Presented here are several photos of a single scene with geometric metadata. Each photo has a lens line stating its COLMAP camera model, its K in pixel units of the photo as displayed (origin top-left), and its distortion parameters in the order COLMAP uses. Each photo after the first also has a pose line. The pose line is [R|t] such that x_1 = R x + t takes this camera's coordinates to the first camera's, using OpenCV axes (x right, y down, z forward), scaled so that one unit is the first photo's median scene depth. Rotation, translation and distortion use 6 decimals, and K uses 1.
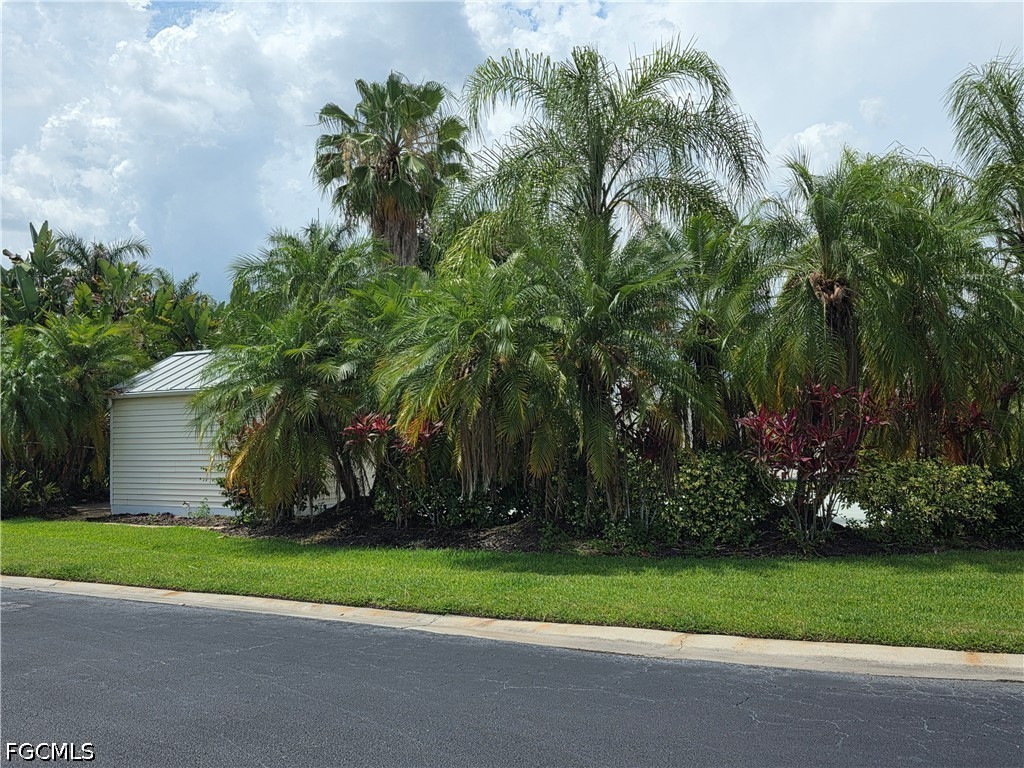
lens RADIAL K [[1147.3, 0, 512.1], [0, 1147.3, 386.7], [0, 0, 1]] dist [0.066375, 0.000000]
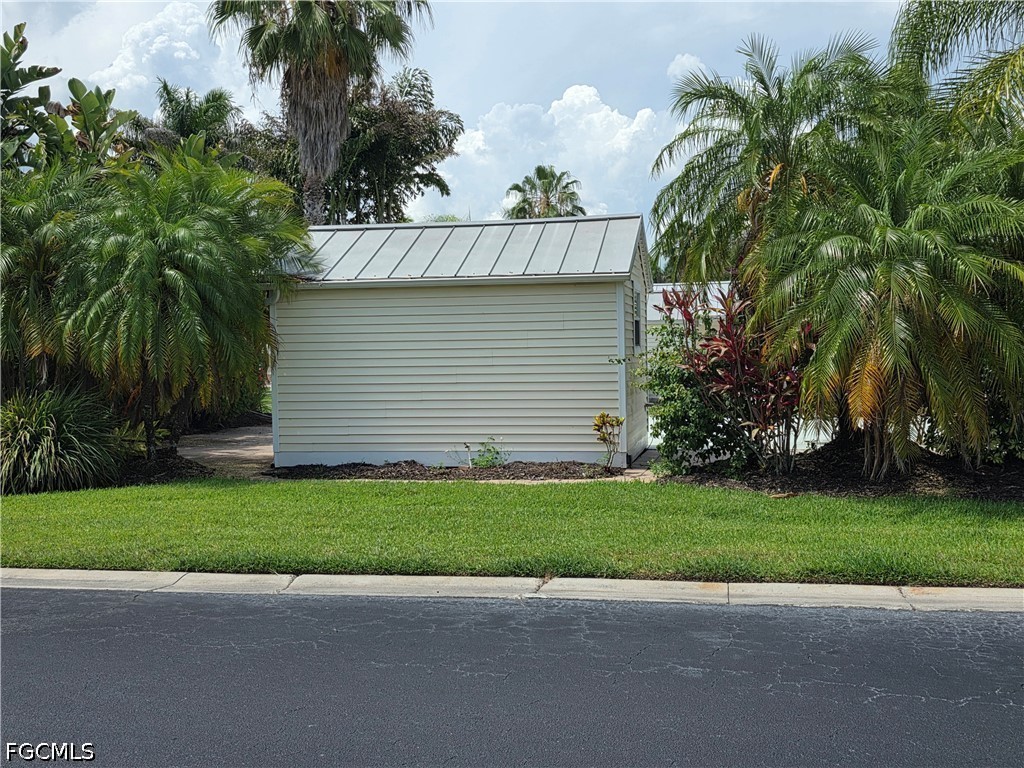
lens RADIAL K [[1147.3, 0, 511.9], [0, 1147.3, 380.8], [0, 0, 1]] dist [0.066375, 0.000000]
pose [[0.903243, -0.008051, 0.429054, -0.506956], [-0.015113, 0.998607, 0.050556, 0.026682], [-0.428863, -0.052149, 0.901863, 0.361612]]
